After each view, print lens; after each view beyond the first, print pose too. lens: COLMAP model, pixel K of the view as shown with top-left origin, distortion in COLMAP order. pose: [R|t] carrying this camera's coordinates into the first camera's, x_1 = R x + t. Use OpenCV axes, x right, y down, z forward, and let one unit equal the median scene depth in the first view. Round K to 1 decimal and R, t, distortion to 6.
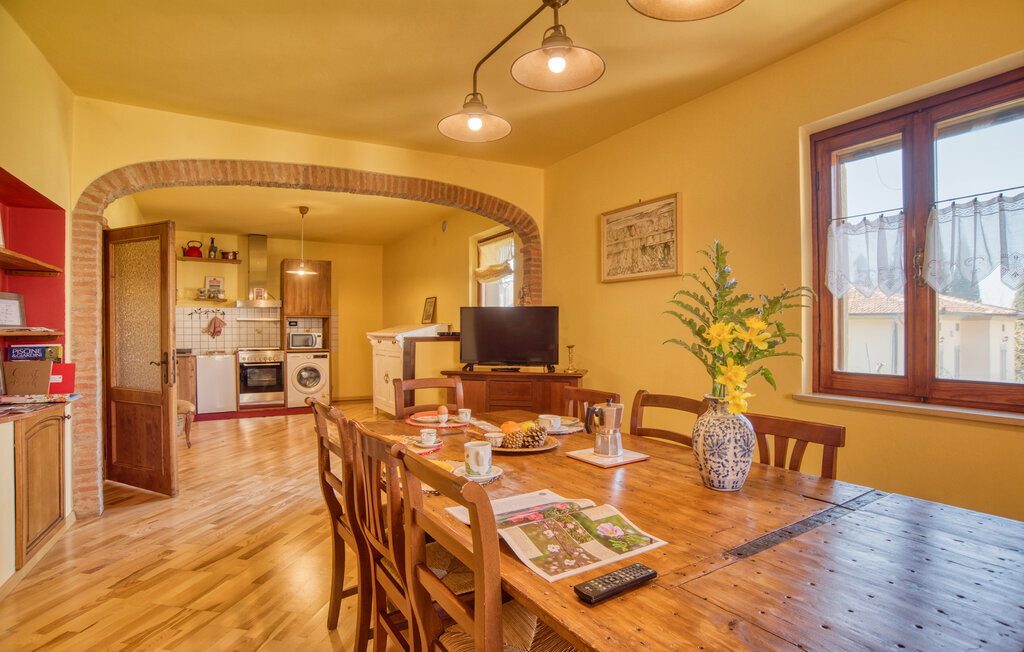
lens RADIAL K [[531.4, 0, 519.3], [0, 531.4, 331.6], [0, 0, 1]] dist [-0.033840, 0.001089]
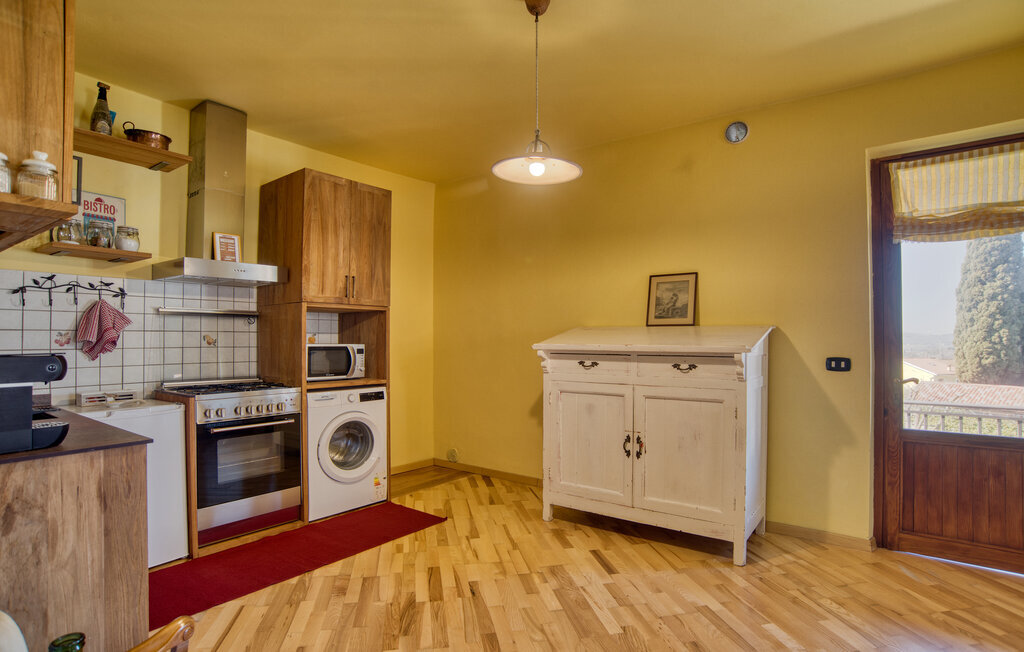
lens RADIAL K [[532.8, 0, 507.5], [0, 532.8, 329.5], [0, 0, 1]] dist [-0.001604, 0.000780]
pose [[0.935592, 0.009212, 0.352964, -0.460583], [-0.001877, 0.999775, -0.021119, -0.000718], [-0.353079, 0.019096, 0.935399, 0.570946]]
